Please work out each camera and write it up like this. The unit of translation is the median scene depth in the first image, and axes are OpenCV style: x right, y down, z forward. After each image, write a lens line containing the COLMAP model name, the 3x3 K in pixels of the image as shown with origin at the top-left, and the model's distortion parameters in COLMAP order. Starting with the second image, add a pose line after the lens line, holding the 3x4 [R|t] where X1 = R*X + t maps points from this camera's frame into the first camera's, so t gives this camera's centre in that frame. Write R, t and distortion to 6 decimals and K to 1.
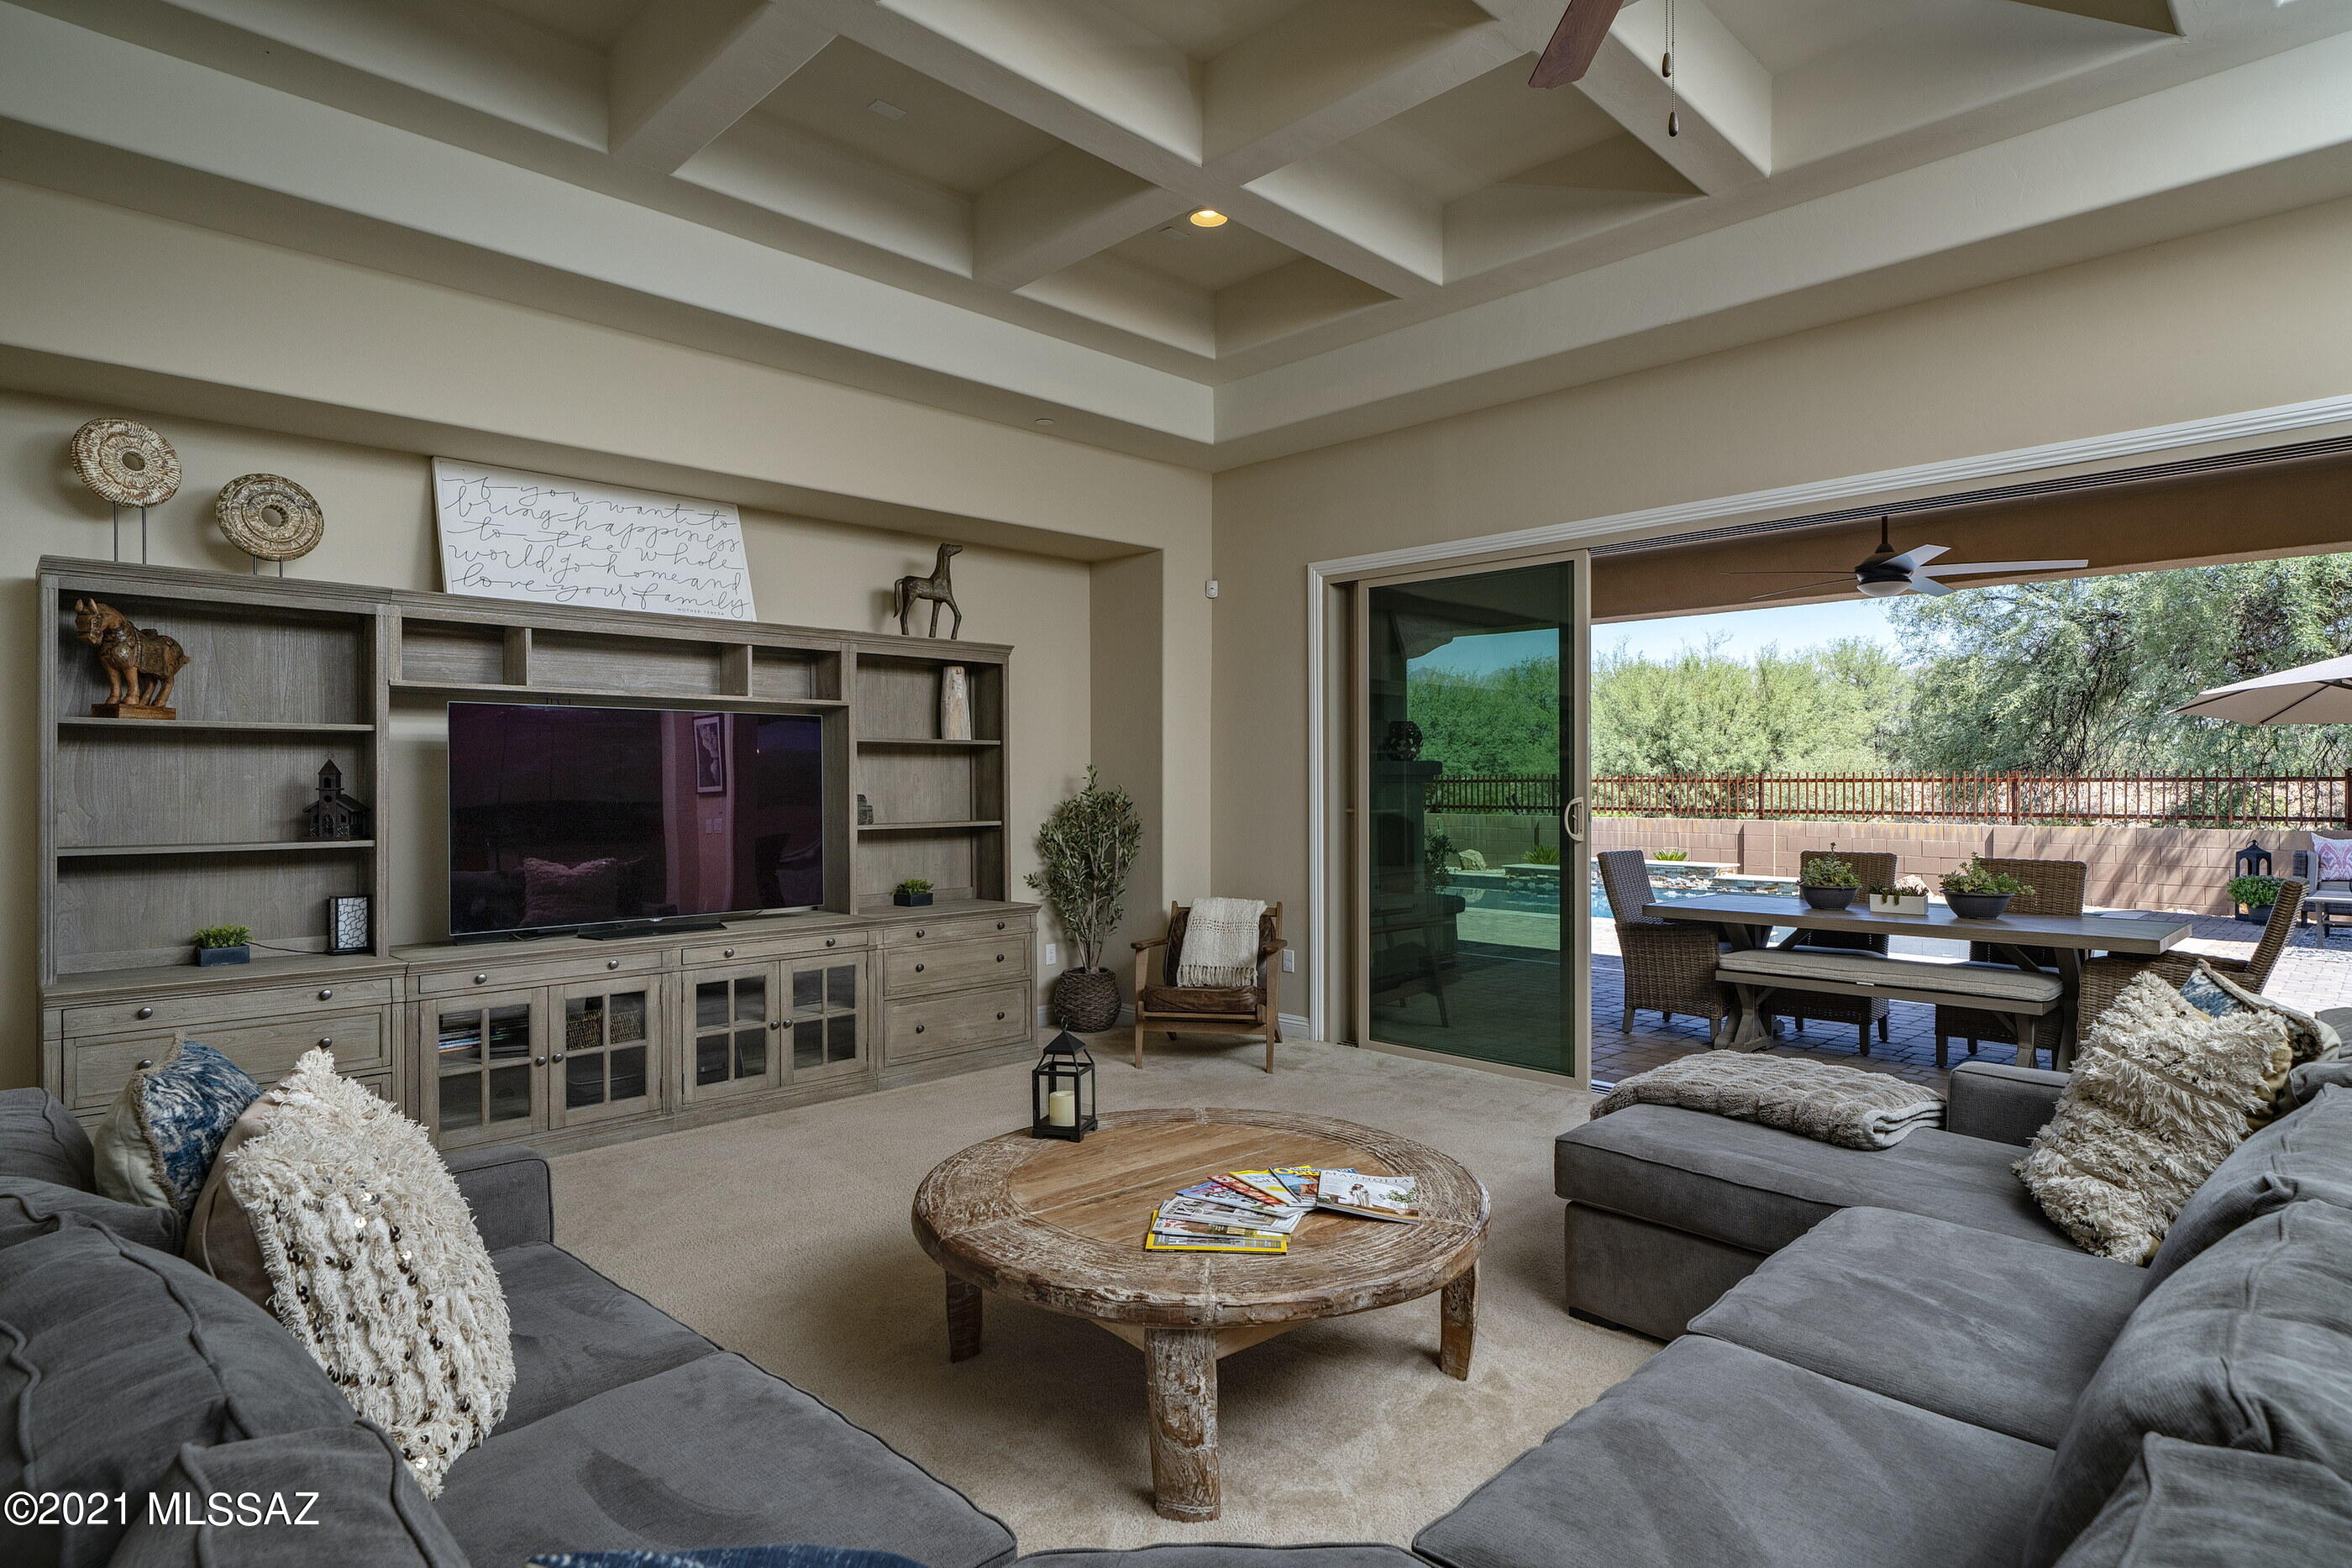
lens RADIAL K [[1238.7, 0, 1176.0], [0, 1238.7, 784.0], [0, 0, 1]] dist [-0.001551, -0.000124]
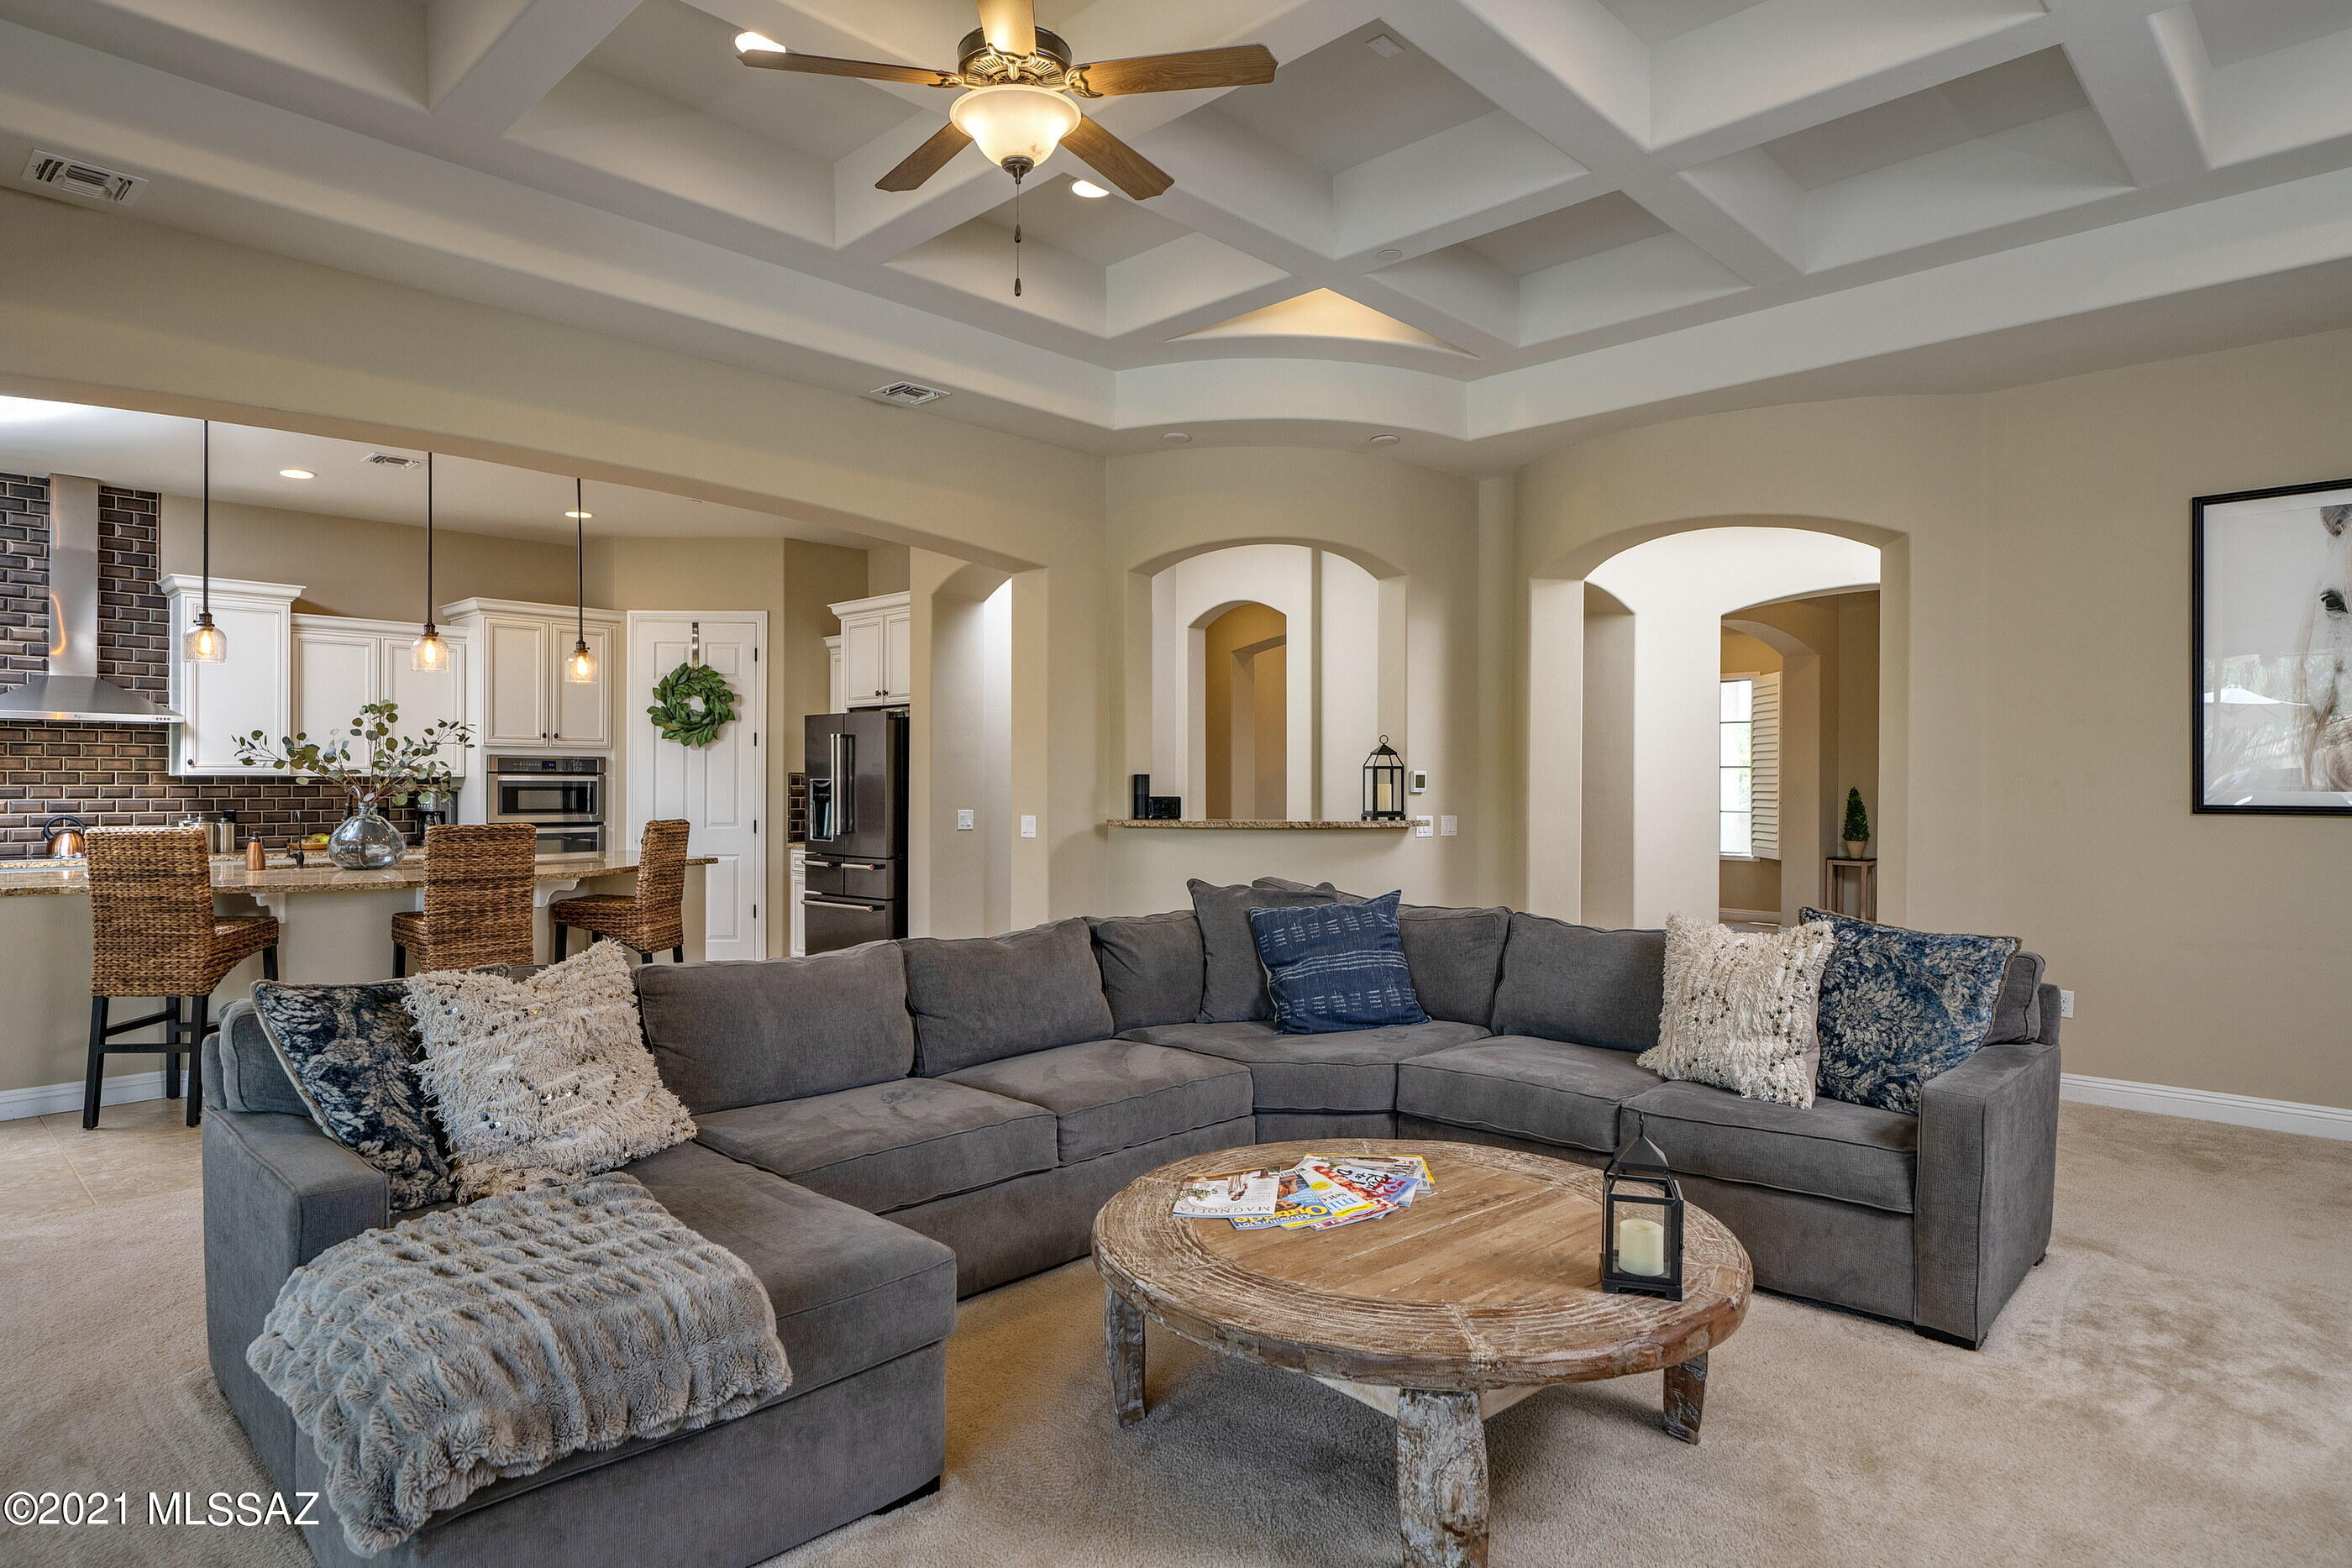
lens RADIAL K [[1303.7, 0, 1170.4], [0, 1303.7, 784.7], [0, 0, 1]] dist [0.005060, 0.000086]
pose [[-0.999888, -0.000463, -0.014979, 0.206756], [-0.000495, 0.999998, 0.002136, 0.003189], [0.014978, 0.002143, -0.999886, 1.940854]]
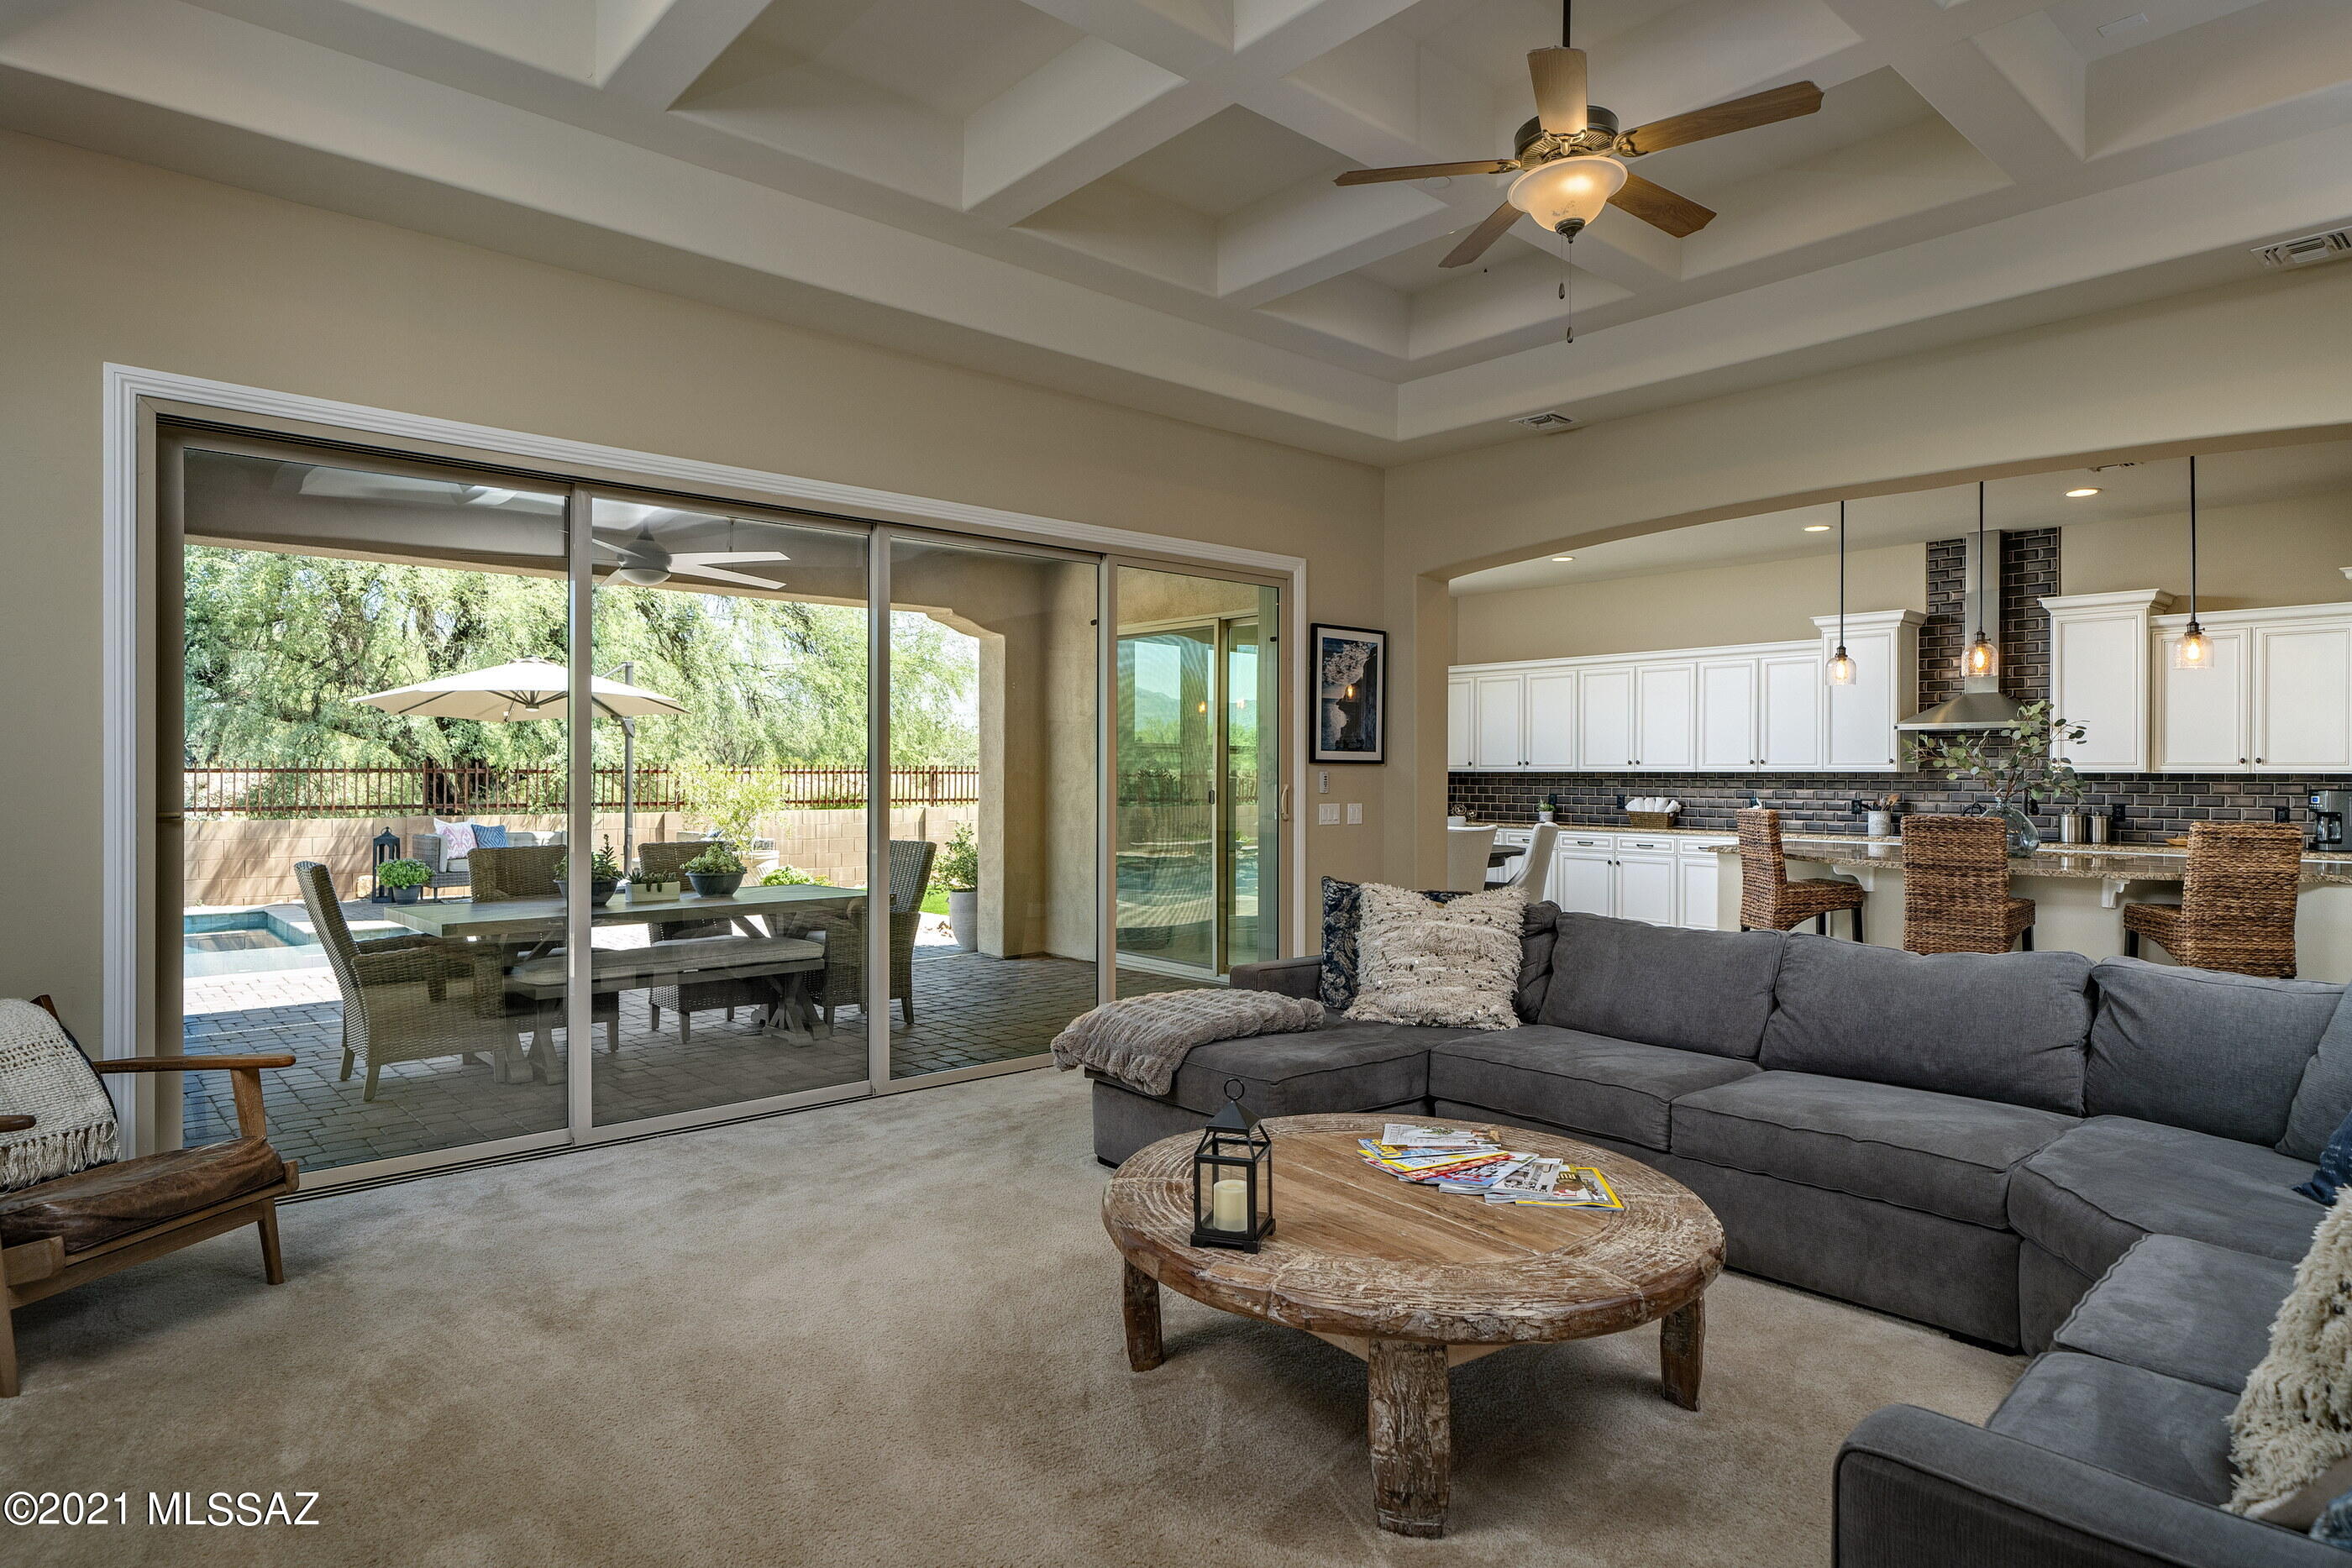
lens RADIAL K [[1303.7, 0, 1170.4], [0, 1303.7, 784.7], [0, 0, 1]] dist [0.005060, 0.000086]
pose [[0.059987, -0.003873, 0.998192, -0.974988], [-0.002003, 0.999990, 0.004000, 0.010278], [-0.998197, -0.002239, 0.059978, 1.115895]]
